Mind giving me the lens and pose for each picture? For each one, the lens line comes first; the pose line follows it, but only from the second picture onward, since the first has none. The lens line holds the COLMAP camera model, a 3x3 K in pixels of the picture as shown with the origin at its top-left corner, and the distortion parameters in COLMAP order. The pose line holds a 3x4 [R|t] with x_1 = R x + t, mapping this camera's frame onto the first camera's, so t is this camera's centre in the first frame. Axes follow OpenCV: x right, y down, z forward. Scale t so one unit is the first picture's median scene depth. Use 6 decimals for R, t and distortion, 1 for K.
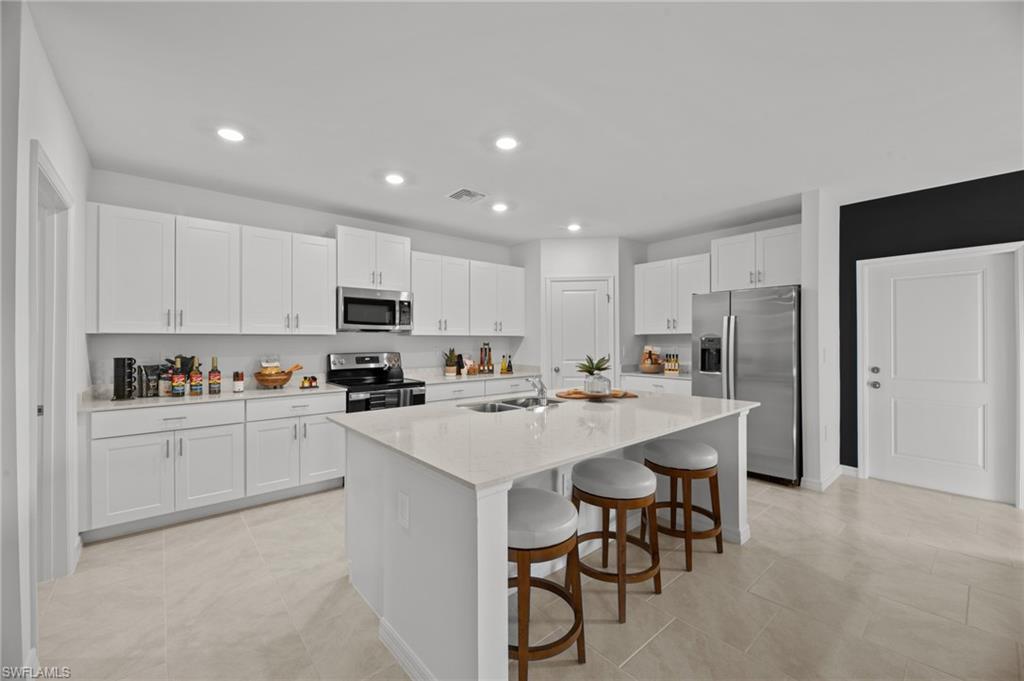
lens RADIAL K [[411.7, 0, 506.6], [0, 411.7, 340.8], [0, 0, 1]] dist [0.006398, -0.003374]
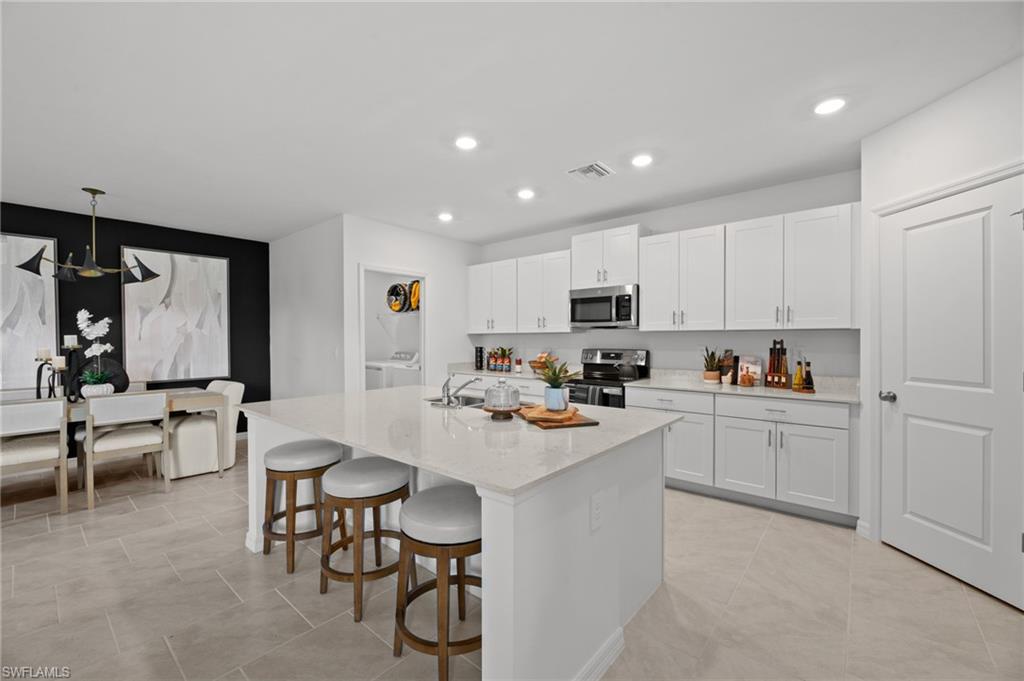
lens RADIAL K [[411.7, 0, 502.9], [0, 411.7, 341.2], [0, 0, 1]] dist [0.006398, -0.003374]
pose [[0.165484, 0.005497, -0.986197, 0.697459], [-0.000776, 0.999985, 0.005444, 0.003951], [0.986212, -0.000135, 0.165485, 0.628984]]
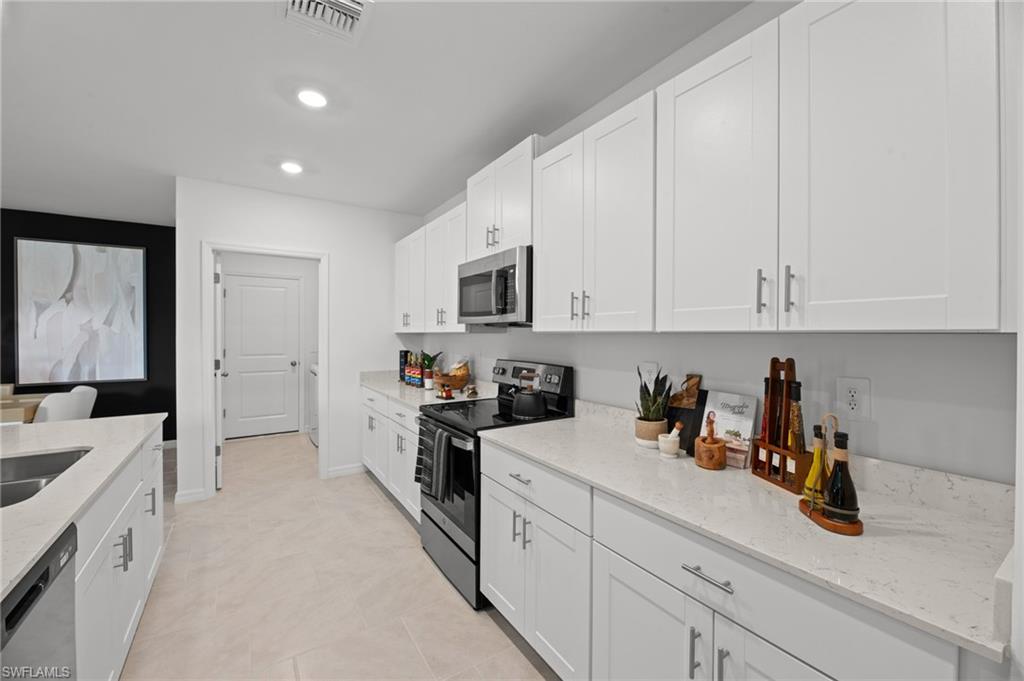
lens RADIAL K [[411.7, 0, 500.9], [0, 411.7, 335.0], [0, 0, 1]] dist [0.006398, -0.003374]
pose [[-0.126556, 0.001245, -0.991959, 0.294662], [-0.007670, 0.999968, 0.002234, -0.012672], [0.991930, 0.007891, -0.126542, 1.162909]]
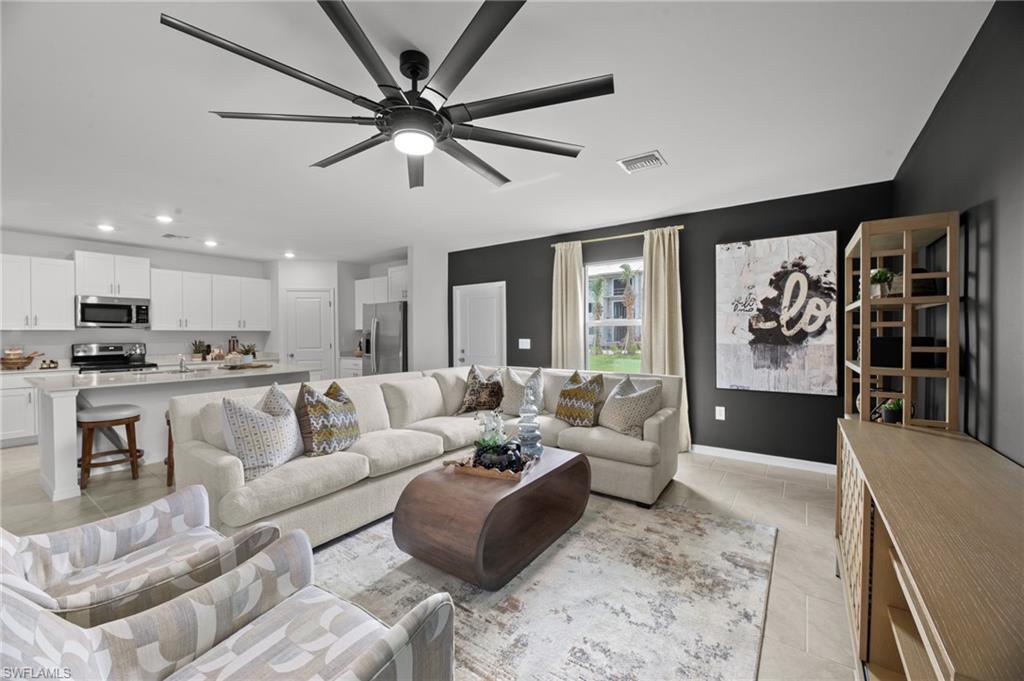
lens RADIAL K [[411.7, 0, 506.2], [0, 411.7, 338.4], [0, 0, 1]] dist [0.006398, -0.003374]
pose [[0.971497, -0.004248, 0.237016, 0.664352], [0.001684, 0.999938, 0.011022, -0.000028], [-0.237048, -0.010309, 0.971443, -0.689218]]
